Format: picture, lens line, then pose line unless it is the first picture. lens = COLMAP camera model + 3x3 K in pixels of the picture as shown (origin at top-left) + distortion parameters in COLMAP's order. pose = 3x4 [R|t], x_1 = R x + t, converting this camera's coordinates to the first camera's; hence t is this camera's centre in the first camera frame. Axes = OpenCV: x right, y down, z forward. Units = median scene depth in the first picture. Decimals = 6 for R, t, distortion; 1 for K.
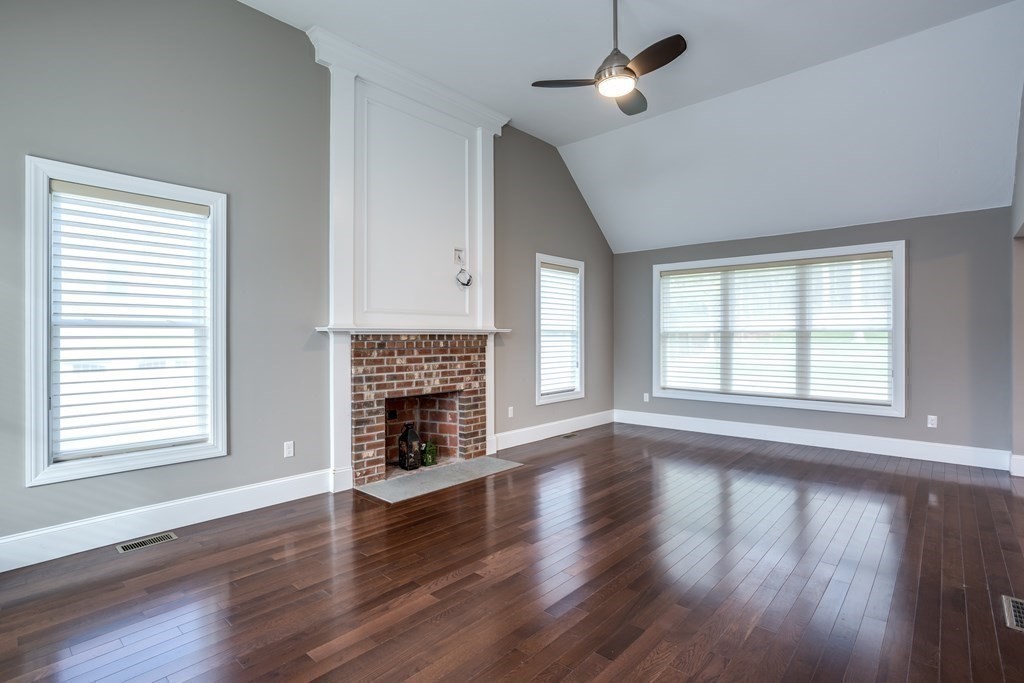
lens RADIAL K [[512.0, 0, 516.2], [0, 512.0, 336.3], [0, 0, 1]] dist [-0.045318, 0.031247]
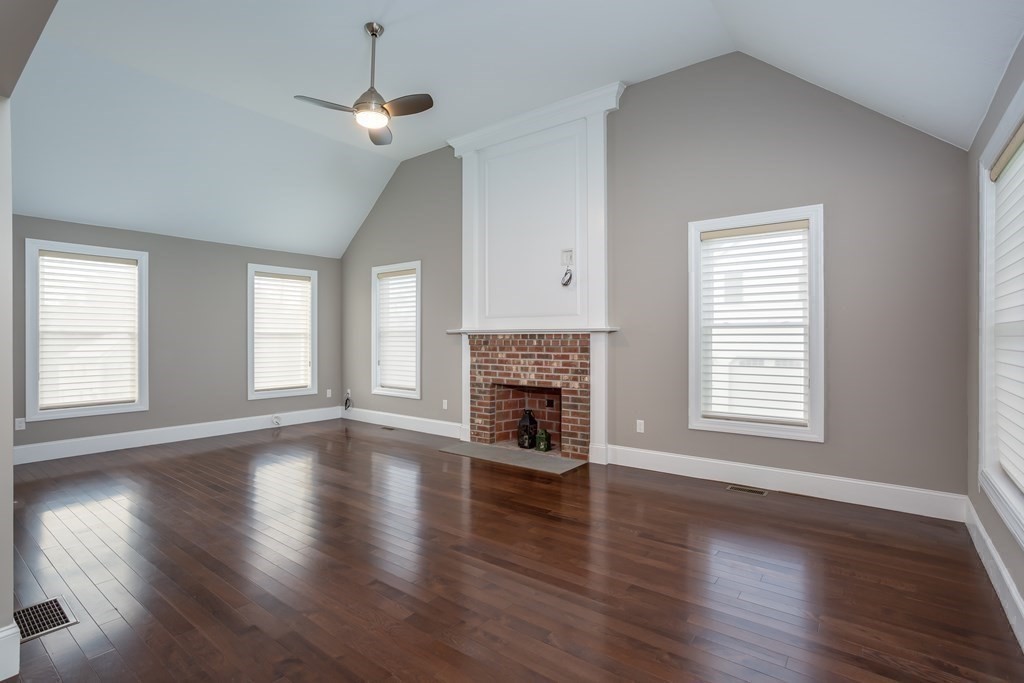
lens RADIAL K [[493.3, 0, 507.8], [0, 493.3, 337.6], [0, 0, 1]] dist [-0.019225, 0.001420]
pose [[0.074741, 0.003980, -0.997195, 0.919482], [0.002658, 0.999988, 0.004190, -0.000499], [0.997199, -0.002963, 0.074730, 0.861236]]
